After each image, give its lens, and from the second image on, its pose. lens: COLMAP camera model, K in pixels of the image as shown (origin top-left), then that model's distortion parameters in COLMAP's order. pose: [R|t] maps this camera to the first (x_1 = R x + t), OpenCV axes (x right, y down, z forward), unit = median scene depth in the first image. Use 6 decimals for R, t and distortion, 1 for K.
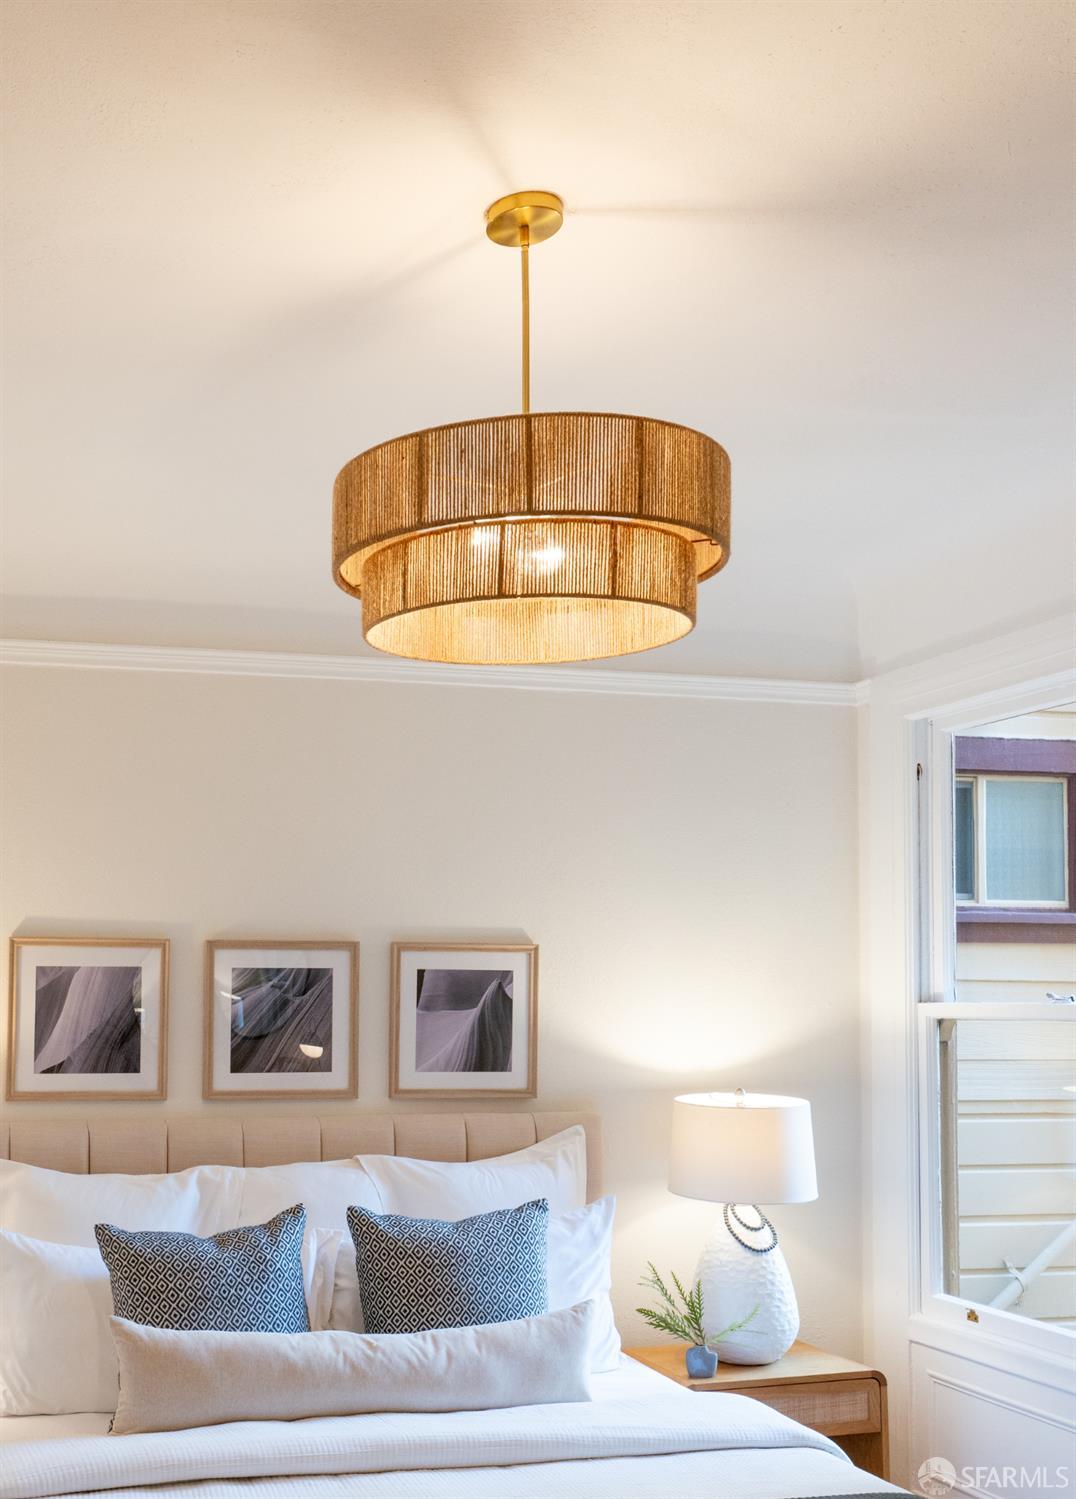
lens RADIAL K [[2199.9, 0, 538.0], [0, 2199.9, 749.5], [0, 0, 1]] dist [-0.031238, -0.069614]
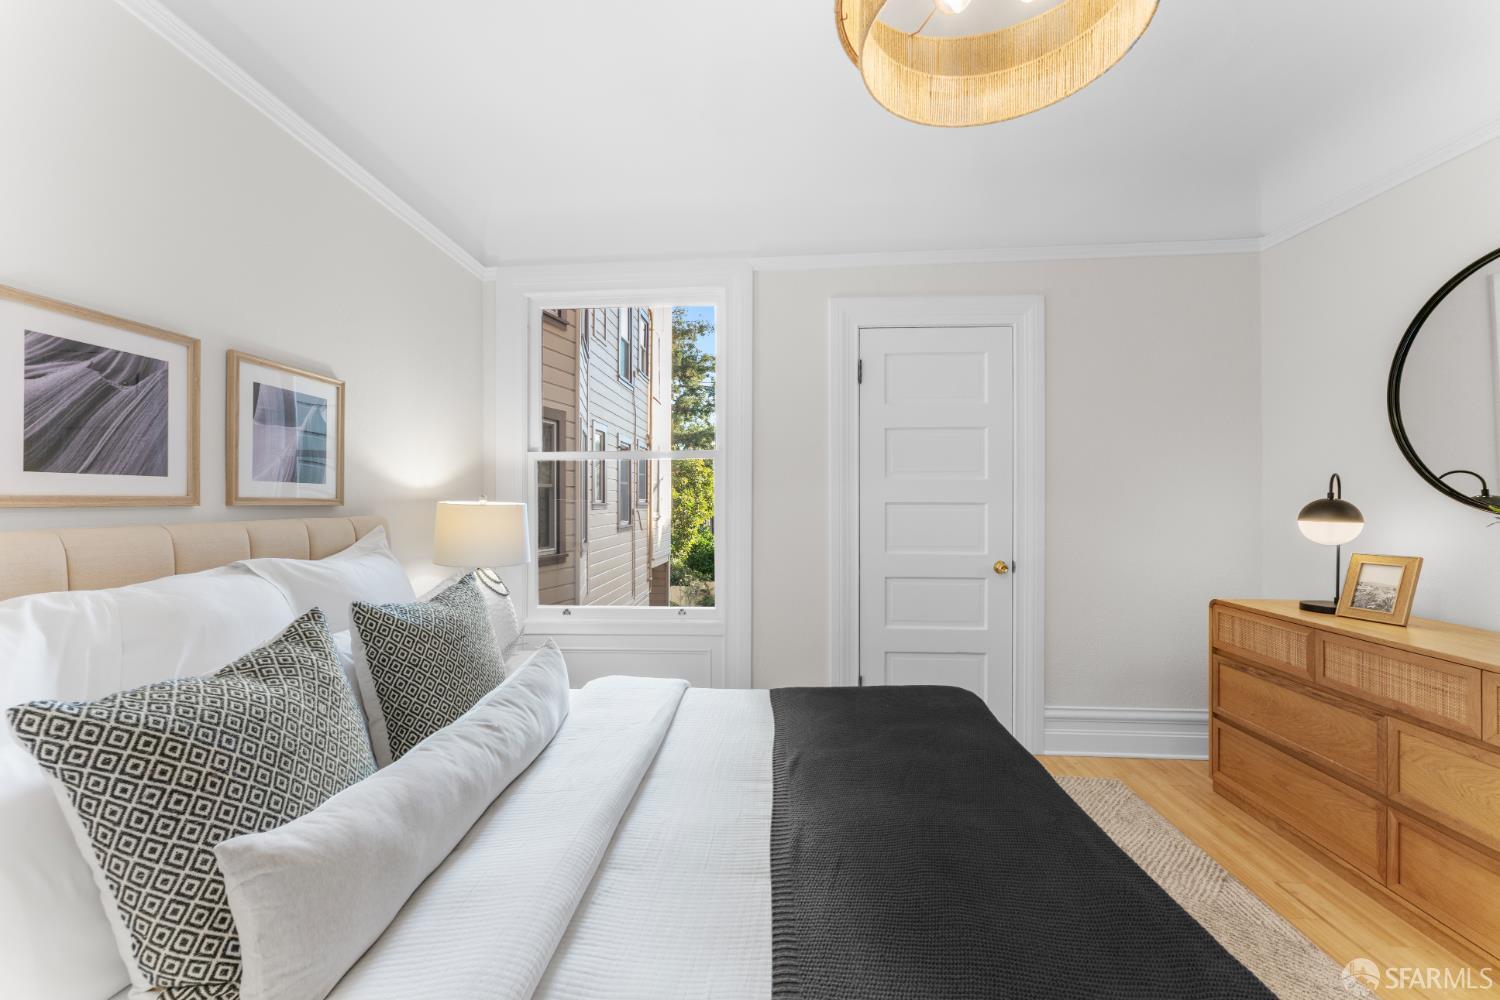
lens RADIAL K [[588.3, 0, 750.0], [0, 588.3, 500.0], [0, 0, 1]] dist [0.000238, 0.000059]
pose [[0.336882, -0.012284, 0.941467, -0.239808], [-0.068581, 0.996939, 0.037548, 0.130169], [-0.939046, -0.077216, 0.335008, 0.689797]]
